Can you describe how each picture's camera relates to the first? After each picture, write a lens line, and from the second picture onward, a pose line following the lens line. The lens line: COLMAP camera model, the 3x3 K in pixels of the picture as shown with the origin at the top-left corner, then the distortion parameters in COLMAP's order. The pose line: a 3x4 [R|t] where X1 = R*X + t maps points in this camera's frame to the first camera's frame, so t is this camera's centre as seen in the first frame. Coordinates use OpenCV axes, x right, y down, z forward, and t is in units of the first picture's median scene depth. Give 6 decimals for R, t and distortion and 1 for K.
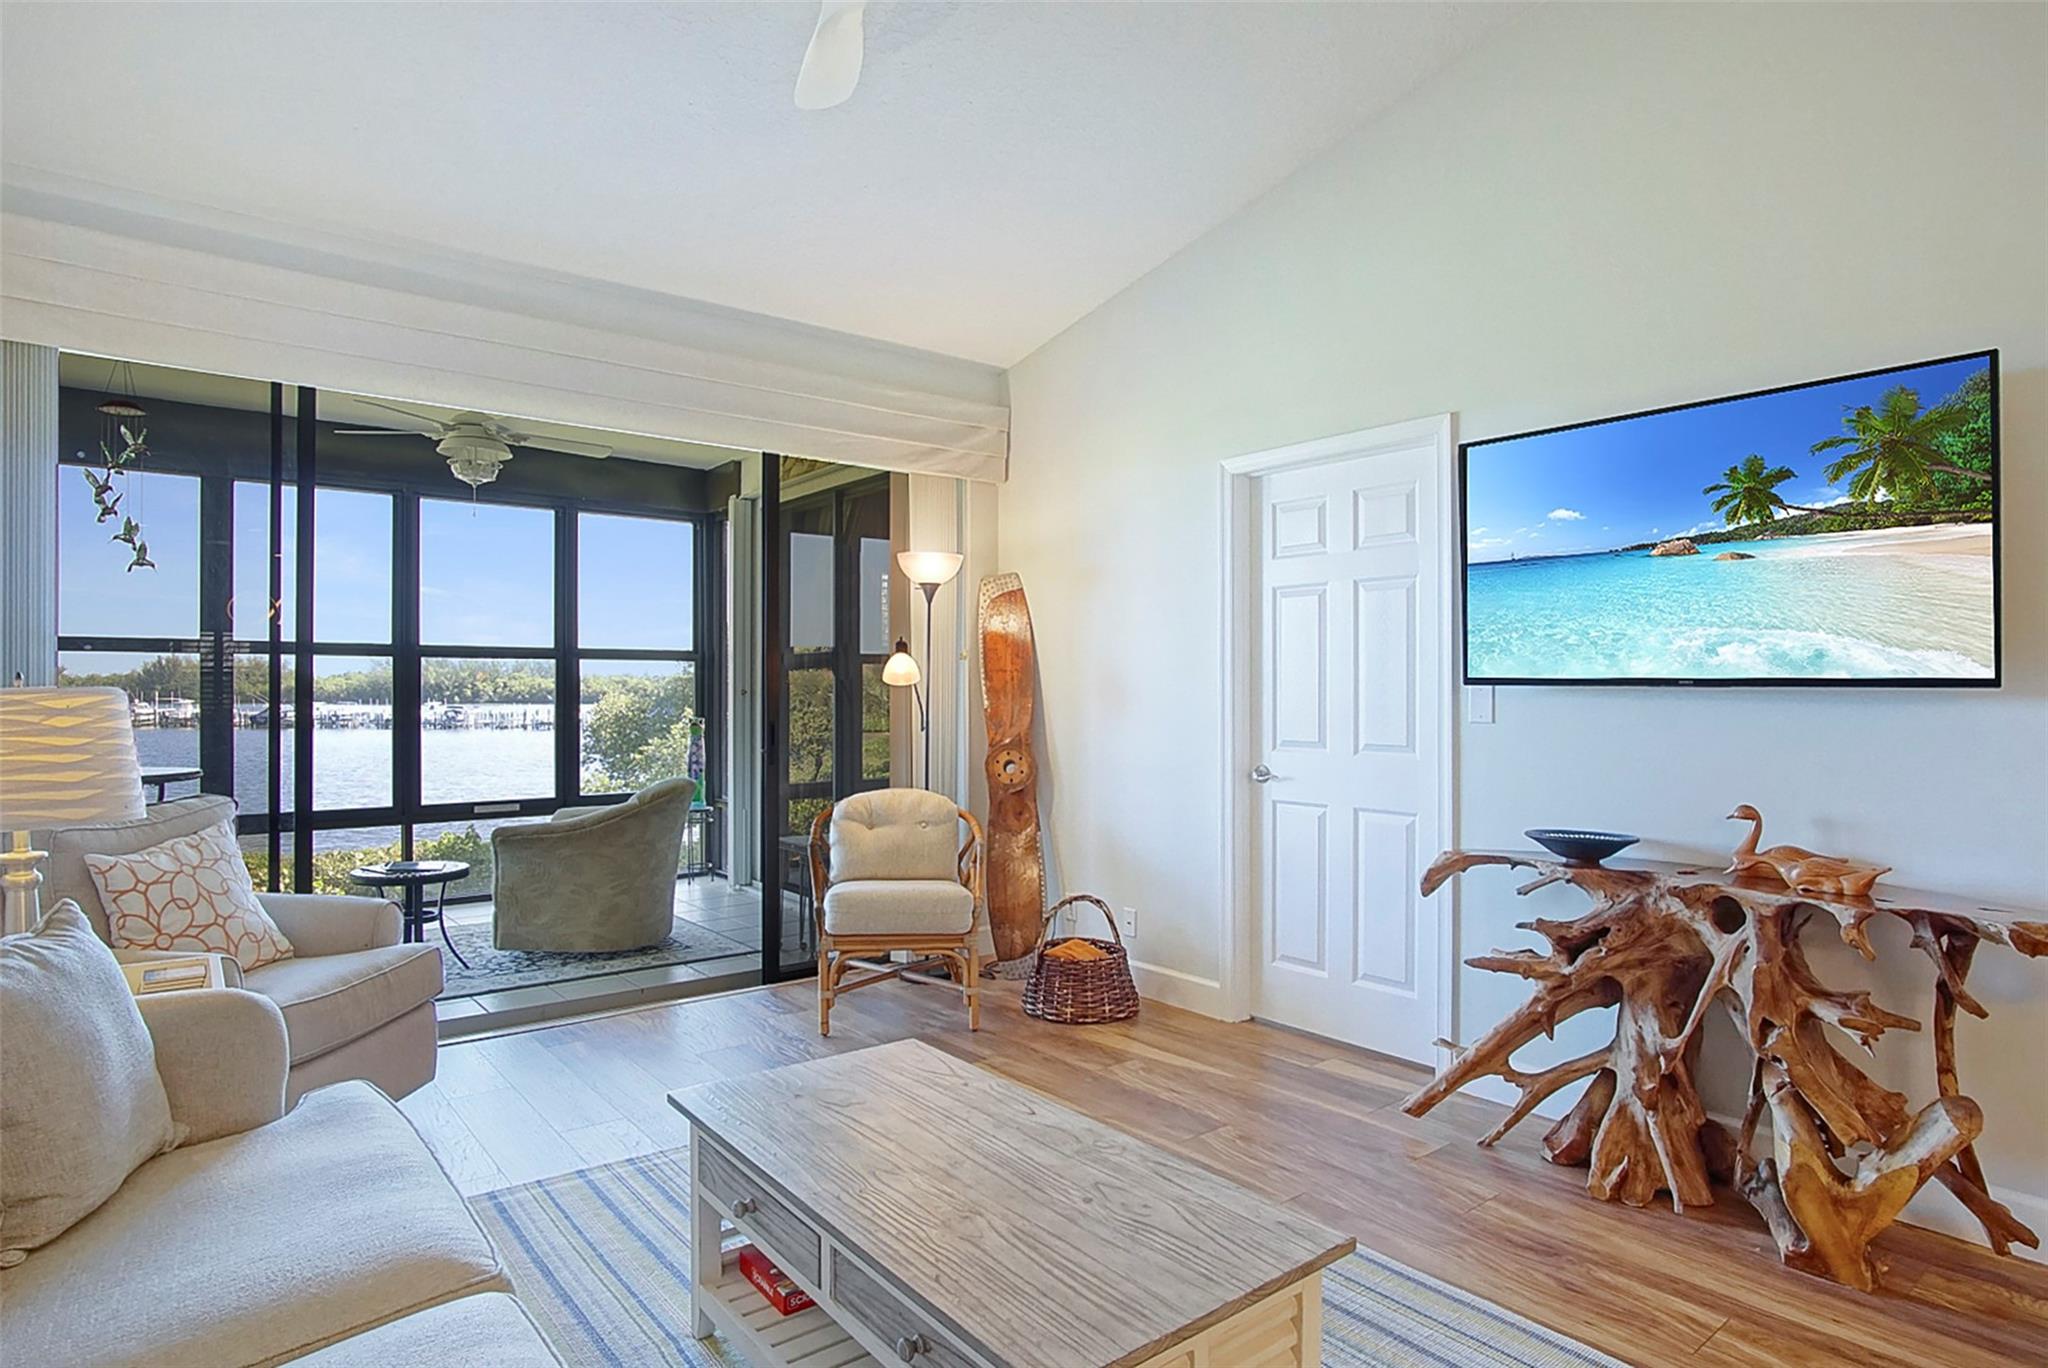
lens RADIAL K [[1110.0, 0, 1003.9], [0, 1110.0, 690.8], [0, 0, 1]] dist [-0.033276, 0.007942]
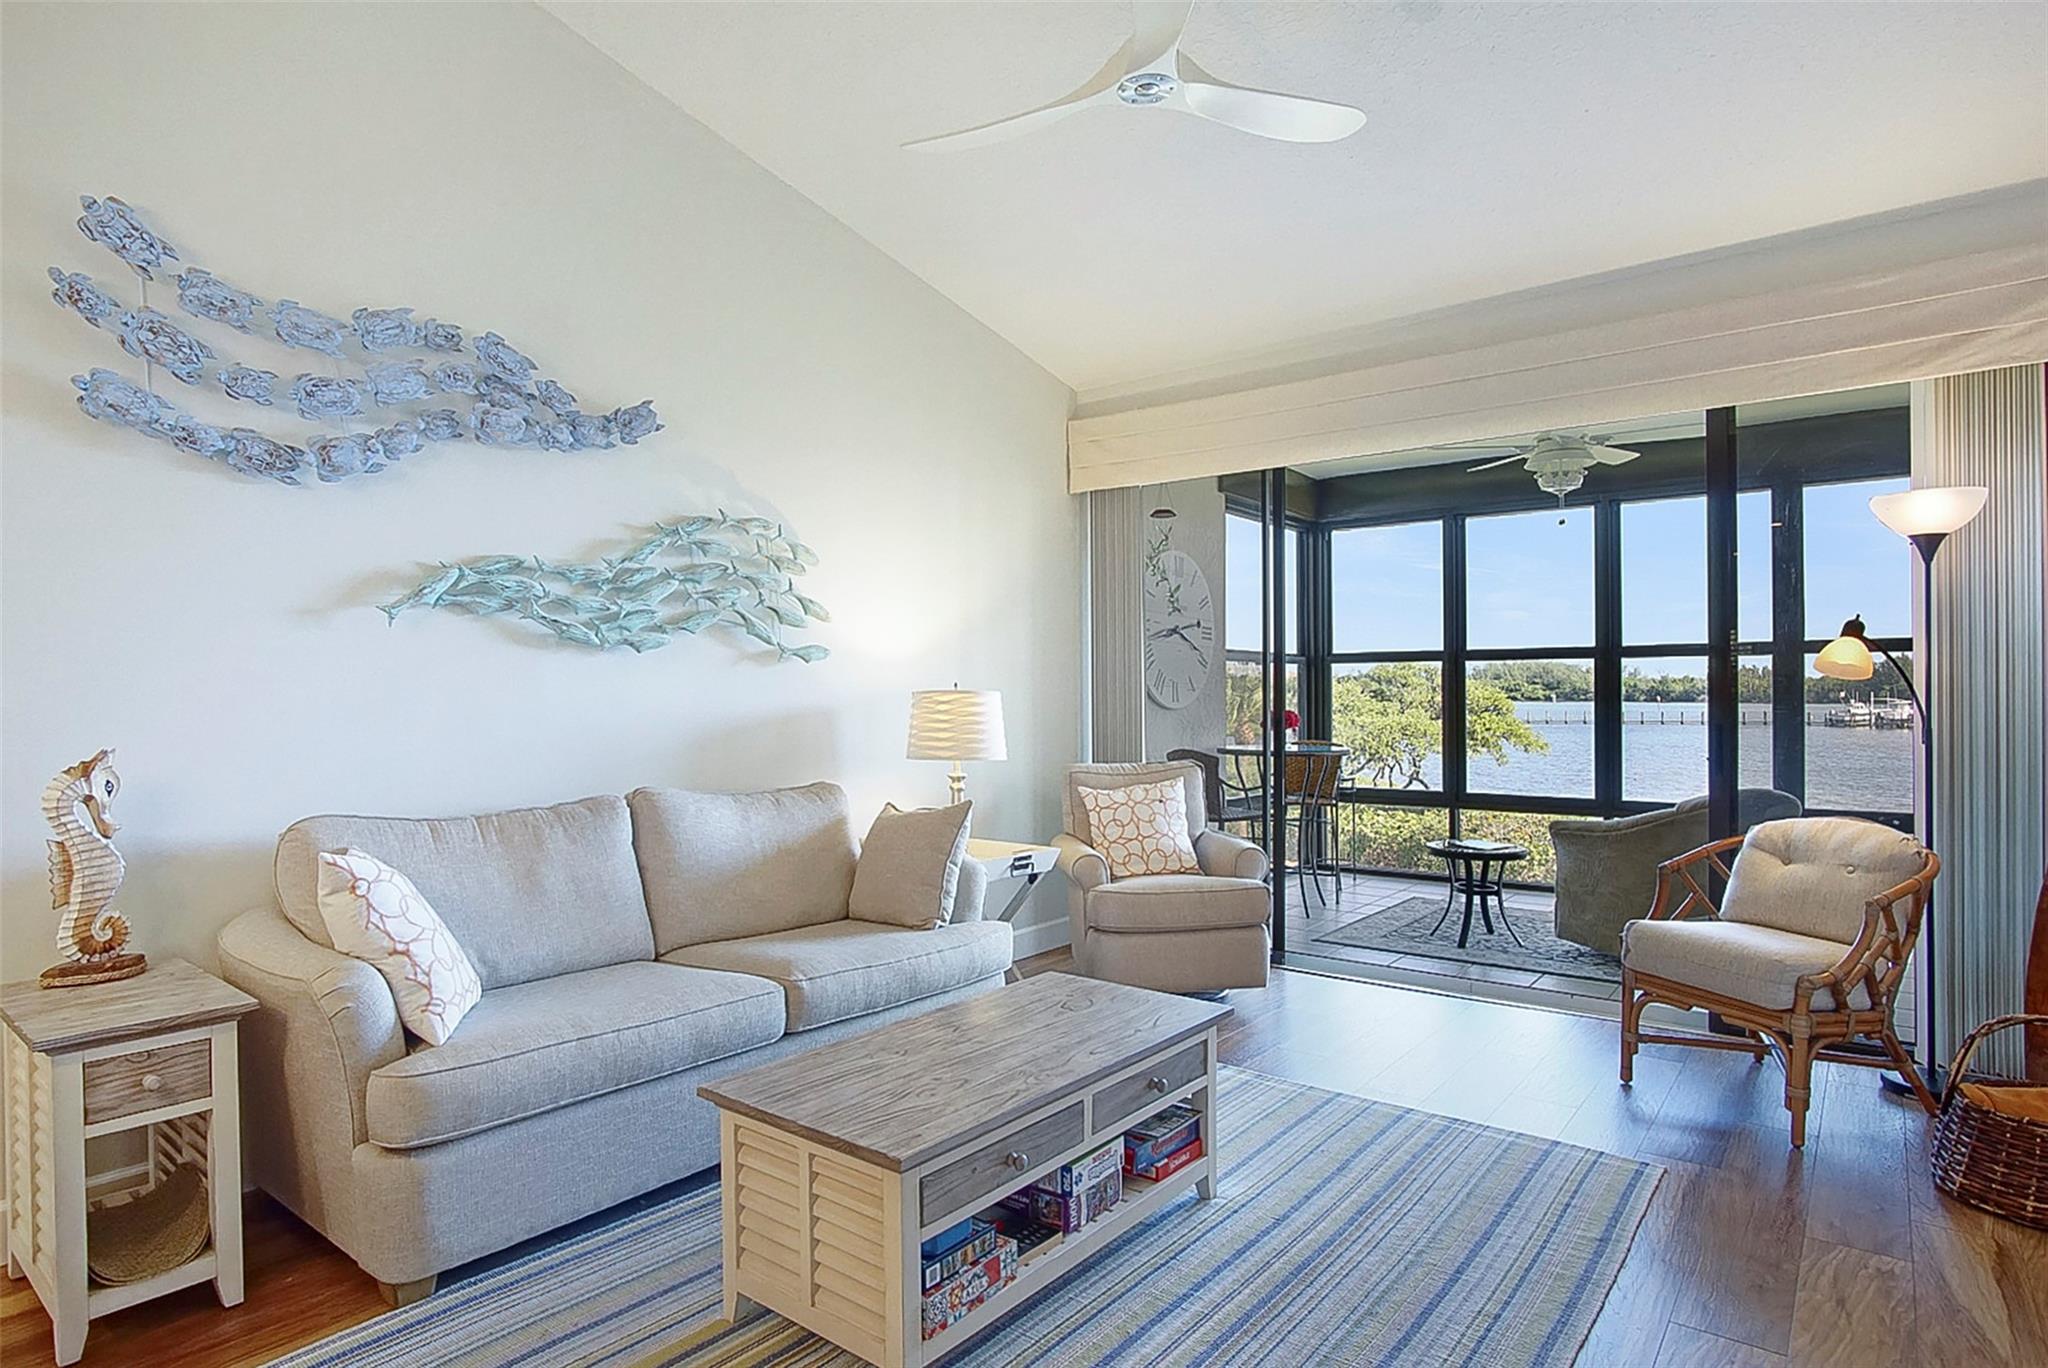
lens RADIAL K [[1110.0, 0, 990.8], [0, 1110.0, 698.4], [0, 0, 1]] dist [-0.033276, 0.007942]
pose [[0.214767, 0.000687, -0.976665, 0.441368], [0.005360, 0.999984, 0.001882, 0.003227], [0.976651, -0.005639, 0.214760, 0.252987]]
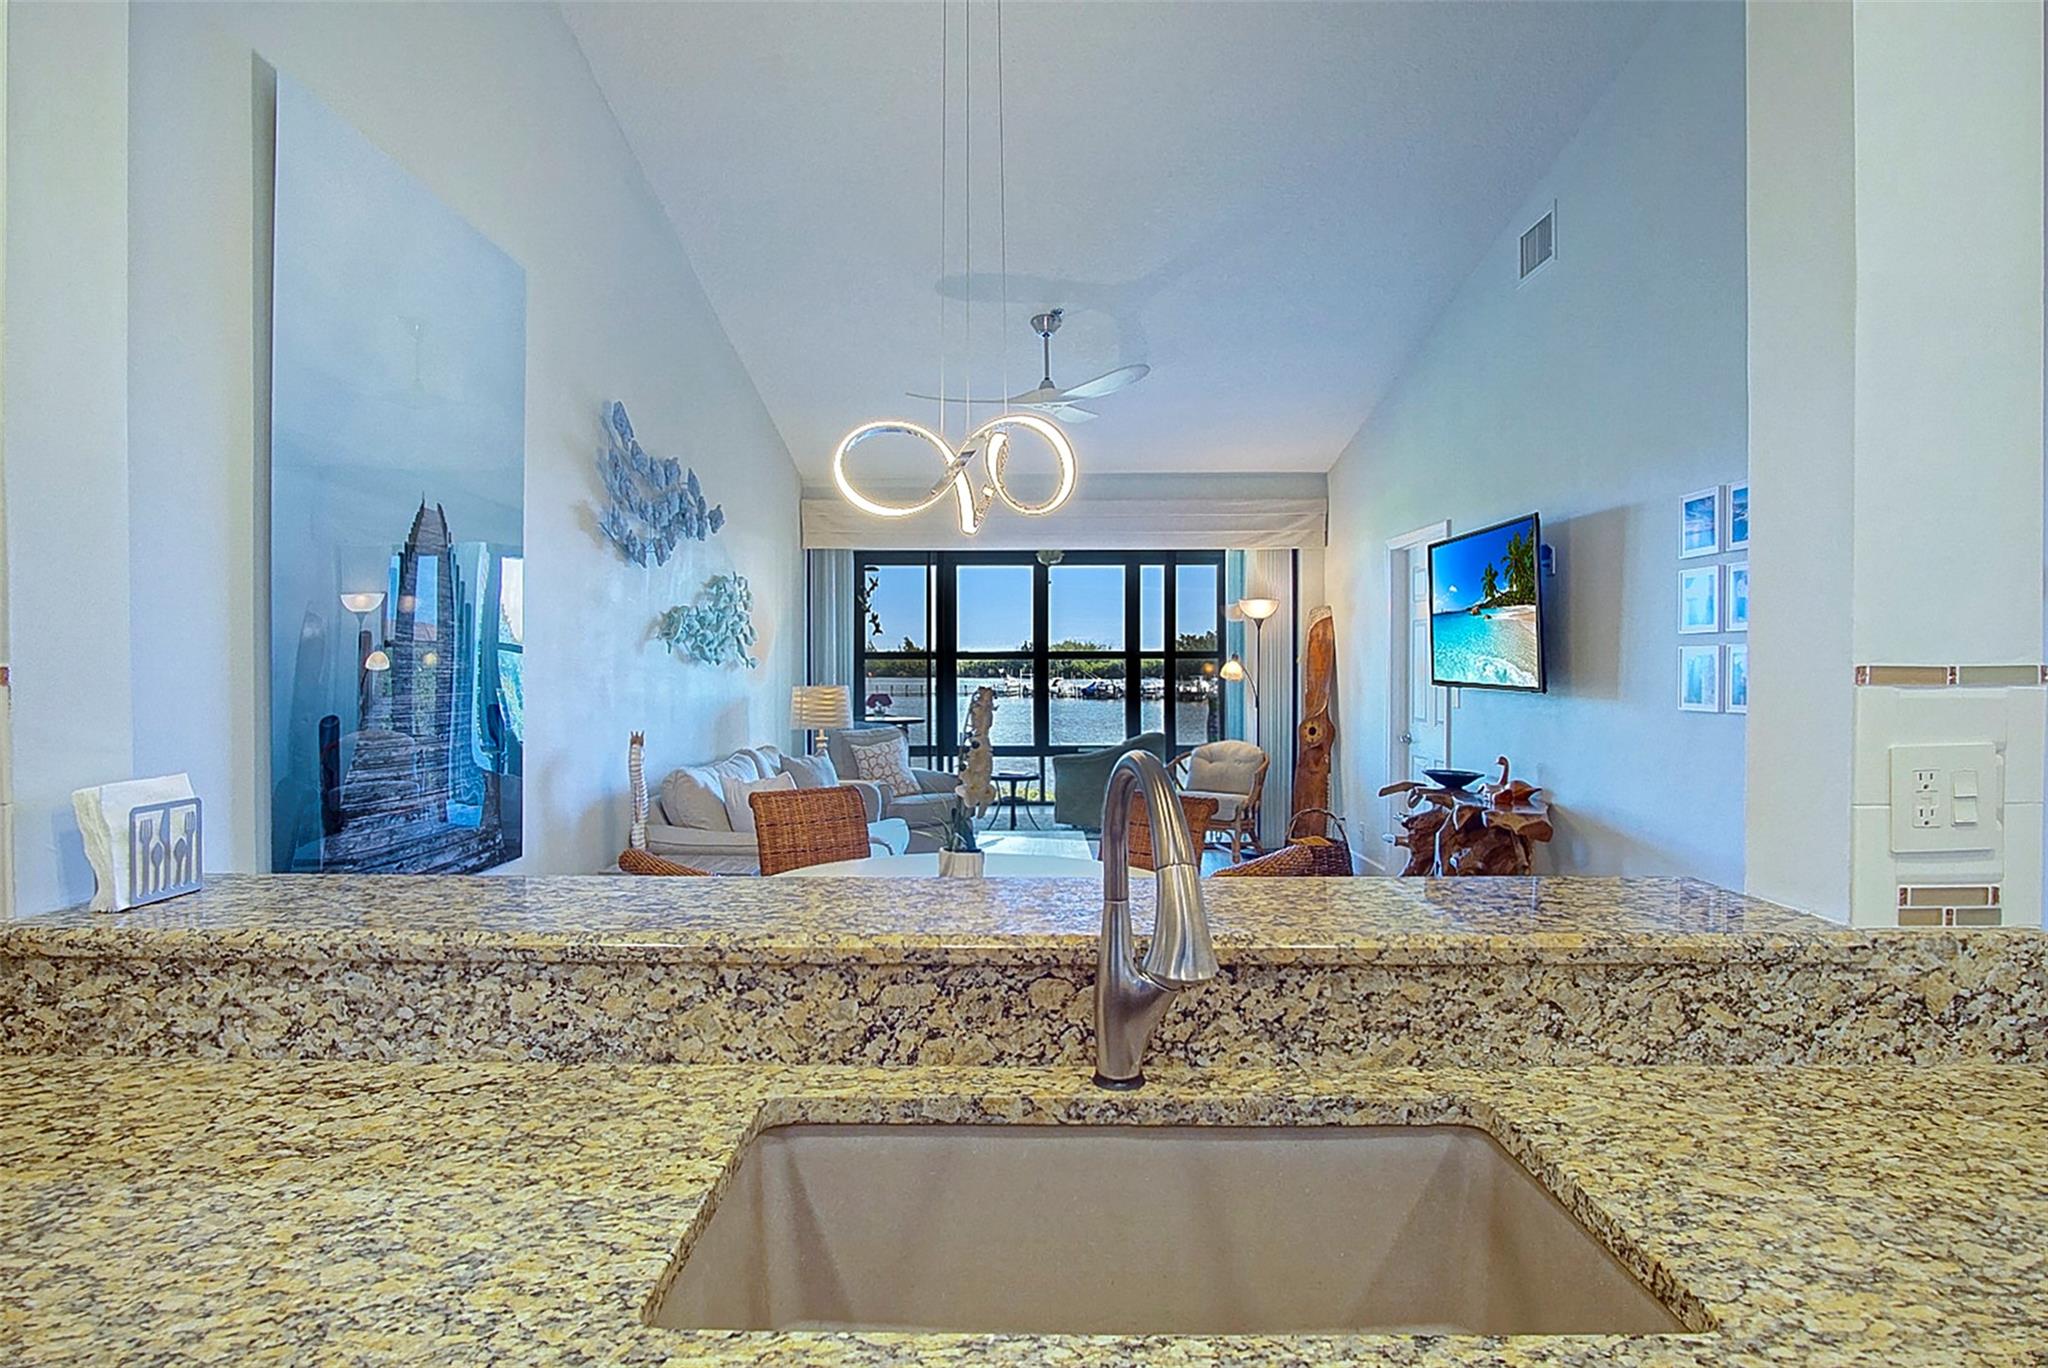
lens RADIAL K [[1110.0, 0, 999.3], [0, 1110.0, 667.9], [0, 0, 1]] dist [-0.033276, 0.007942]
pose [[0.775786, -0.001263, -0.630994, 0.619961], [0.001580, 0.999999, -0.000060, -0.021042], [0.630994, -0.000950, 0.775787, -0.476487]]
